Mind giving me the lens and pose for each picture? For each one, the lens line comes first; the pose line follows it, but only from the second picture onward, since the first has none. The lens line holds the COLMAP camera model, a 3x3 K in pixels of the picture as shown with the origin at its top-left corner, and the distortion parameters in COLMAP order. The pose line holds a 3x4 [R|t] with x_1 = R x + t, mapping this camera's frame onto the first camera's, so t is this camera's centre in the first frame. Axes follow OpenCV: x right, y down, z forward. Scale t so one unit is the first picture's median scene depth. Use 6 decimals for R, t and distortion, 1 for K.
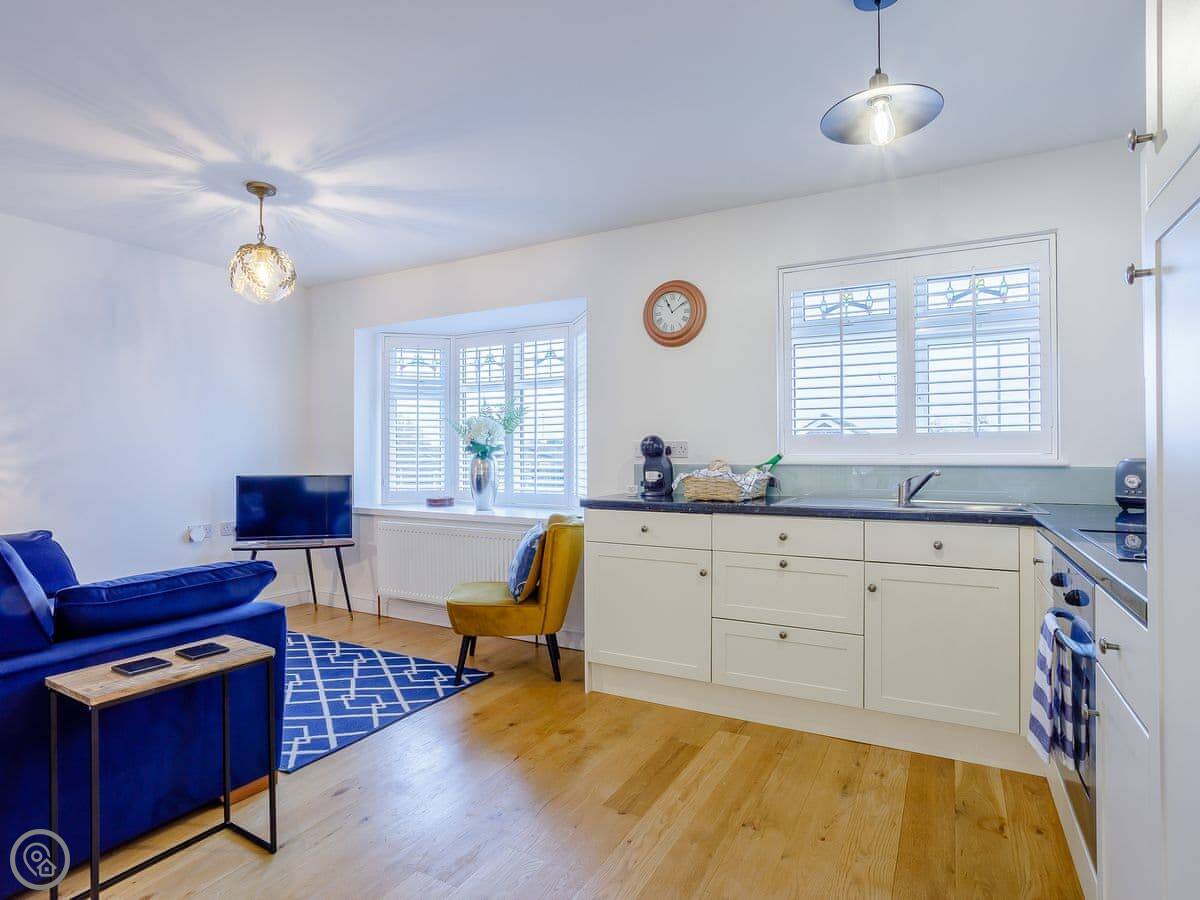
lens RADIAL K [[658.8, 0, 598.3], [0, 658.8, 445.6], [0, 0, 1]] dist [-0.032997, 0.020670]
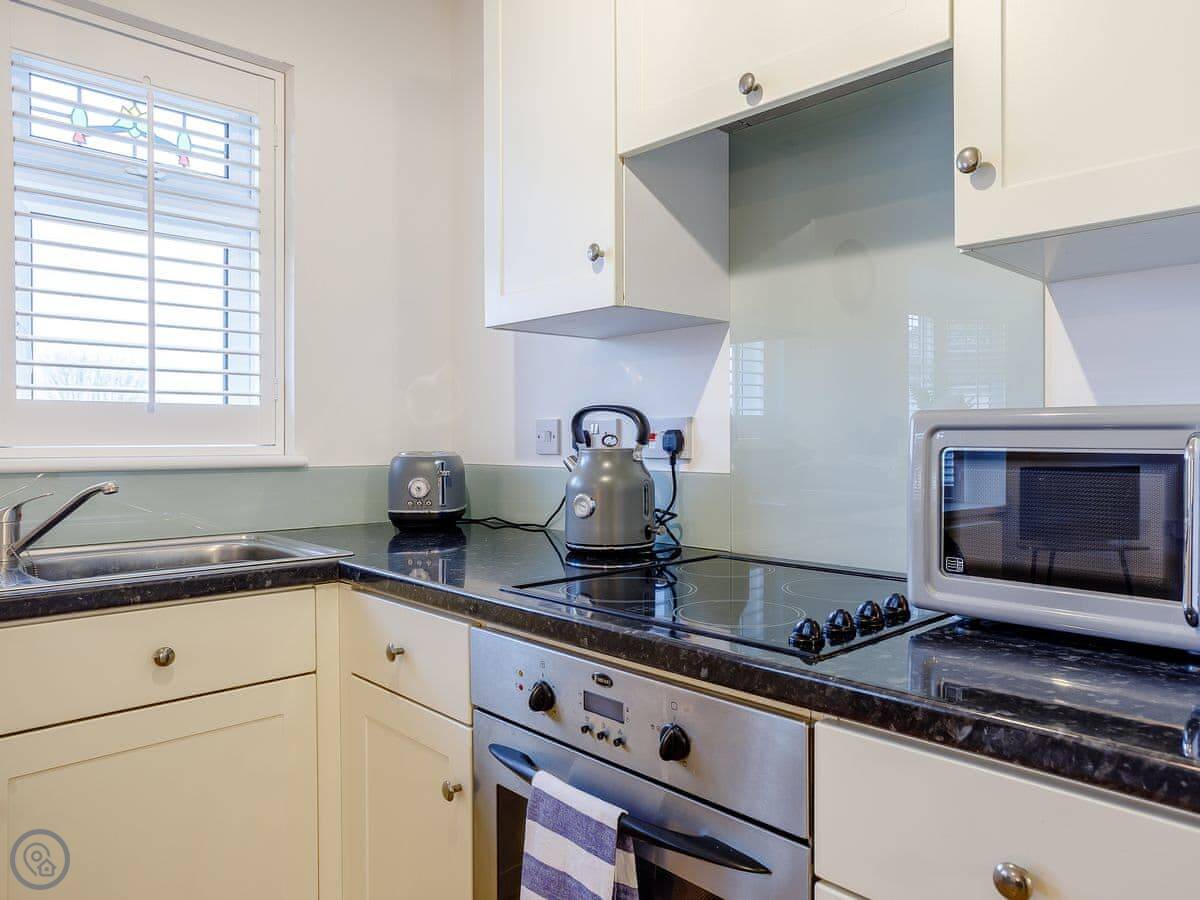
lens RADIAL K [[839.7, 0, 606.4], [0, 839.7, 439.3], [0, 0, 1]] dist [-0.002229, 0.001113]
pose [[0.294897, 0.002649, 0.955525, 0.062029], [-0.013792, 0.999904, 0.001484, 0.002483], [-0.955430, -0.013616, 0.294905, 0.496439]]
